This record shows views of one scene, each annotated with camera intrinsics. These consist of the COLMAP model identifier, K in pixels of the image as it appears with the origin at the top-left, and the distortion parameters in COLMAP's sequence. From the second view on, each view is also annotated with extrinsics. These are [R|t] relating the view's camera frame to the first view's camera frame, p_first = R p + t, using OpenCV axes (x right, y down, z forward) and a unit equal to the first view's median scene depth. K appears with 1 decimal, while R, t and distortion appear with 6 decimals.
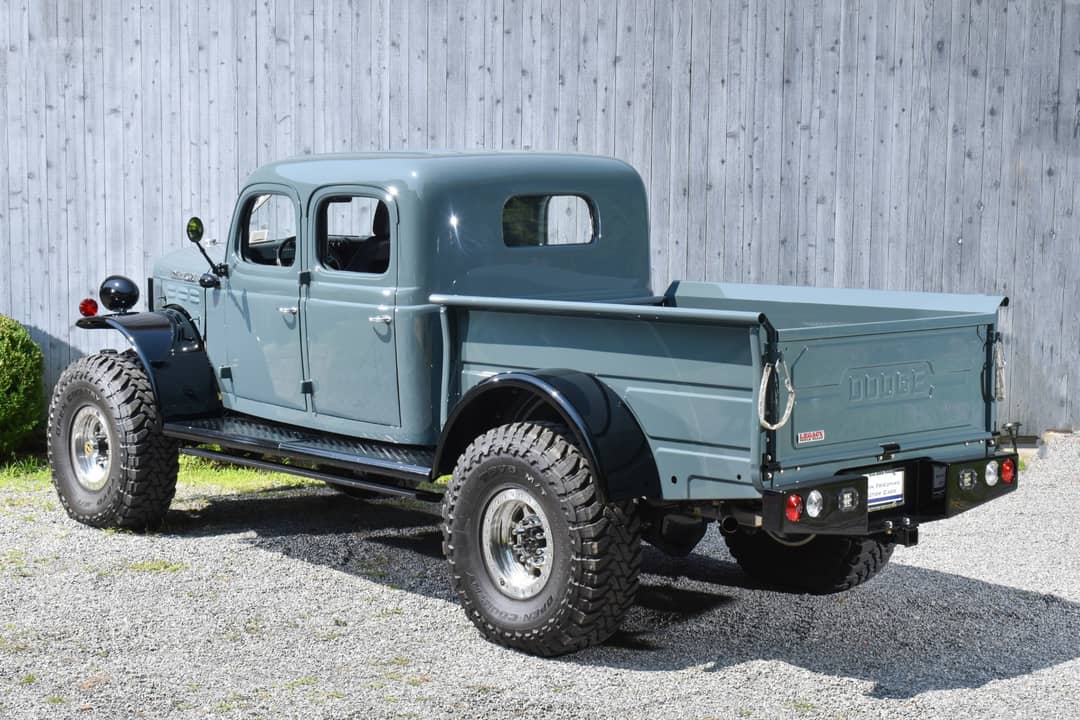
lens RADIAL K [[2041.7, 0, 540.0], [0, 2041.7, 360.0], [0, 0, 1]] dist [0.020851, 0.054730]
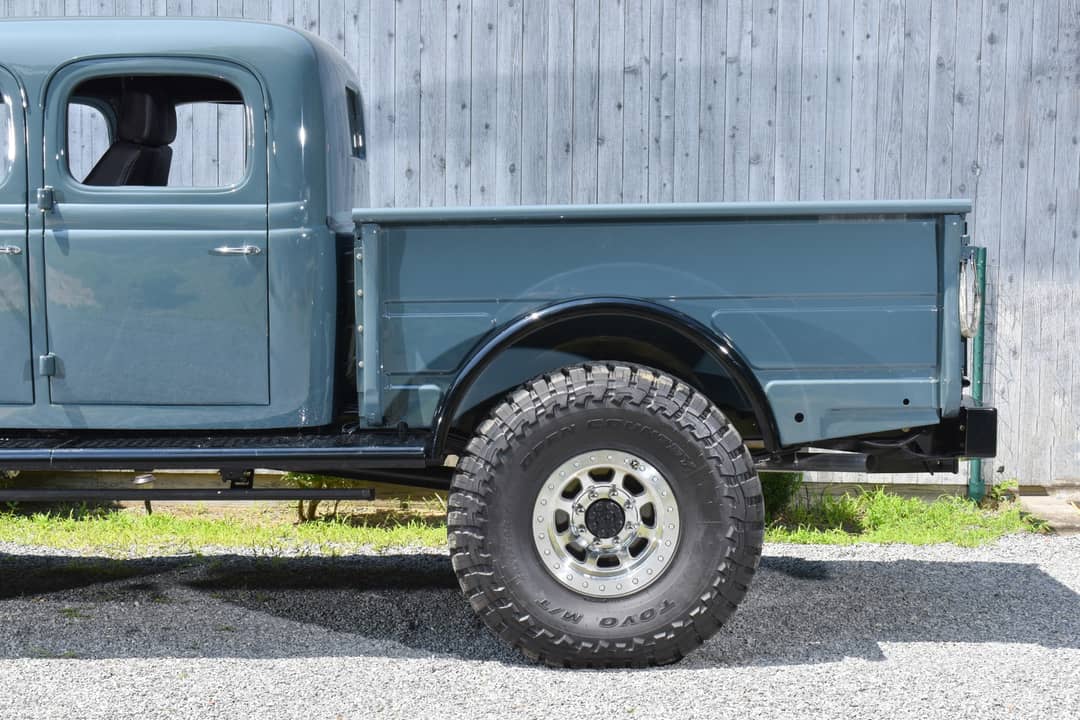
lens RADIAL K [[1959.3, 0, 540.0], [0, 1959.3, 360.0], [0, 0, 1]] dist [0.010581, 0.073839]
pose [[0.997620, 0.007193, -0.068569, 0.111721], [-0.009582, 0.999356, -0.034573, 0.018960], [0.068276, 0.035148, 0.997047, 0.302800]]
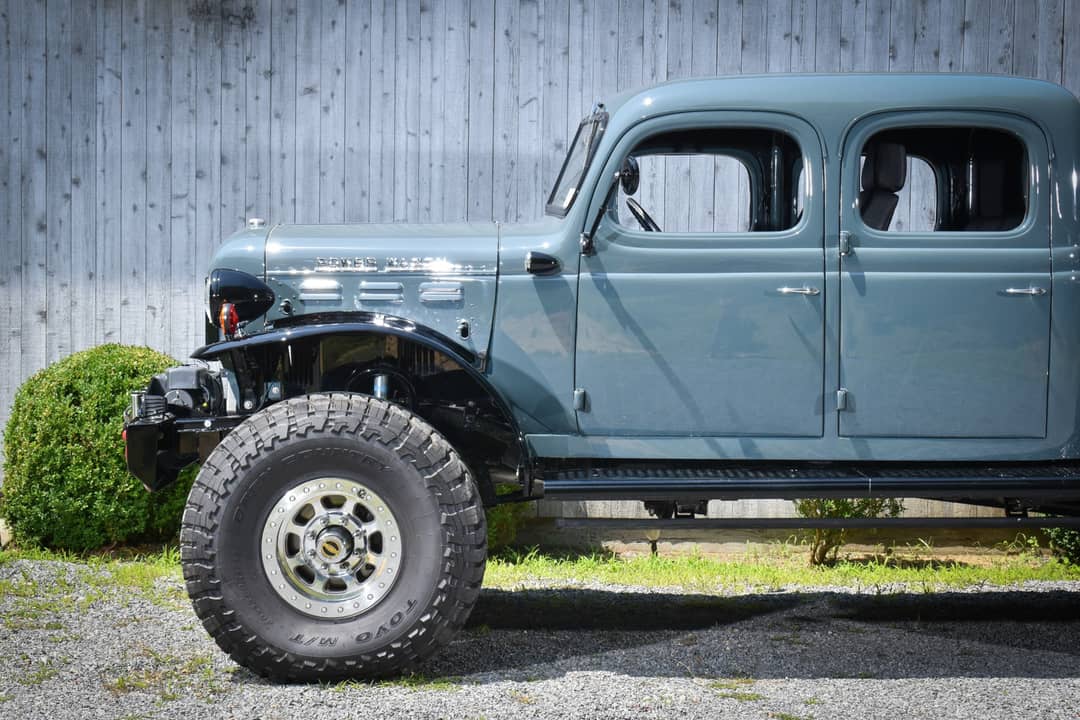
lens RADIAL K [[2041.7, 0, 540.0], [0, 2041.7, 360.0], [0, 0, 1]] dist [0.020851, 0.054730]
pose [[0.998926, 0.005516, -0.046014, -0.085236], [-0.008721, 0.997526, -0.069756, 0.031462], [0.045515, 0.070082, 0.996502, 0.245051]]
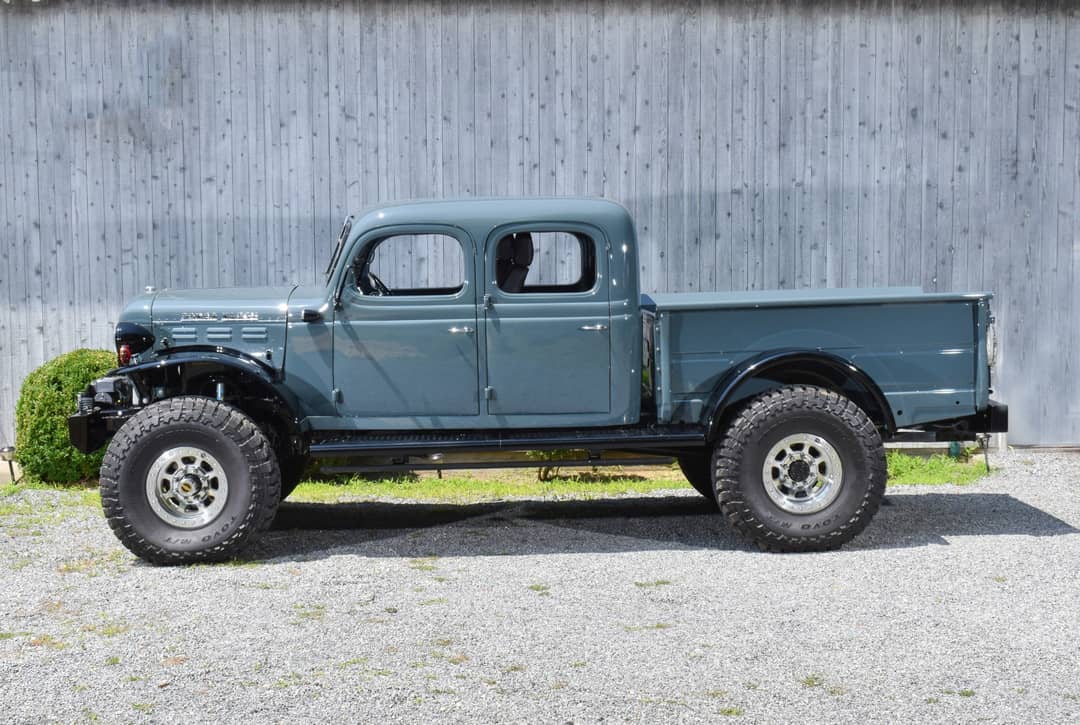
lens RADIAL K [[1657.7, 0, 534.5], [0, 1657.7, 361.7], [0, 0, 1]] dist [-0.018881, -0.035827]
pose [[0.999405, -0.013623, -0.031676, 0.007602], [0.012740, 0.999529, -0.027915, 0.011884], [0.032041, 0.027495, 0.999108, 0.055586]]
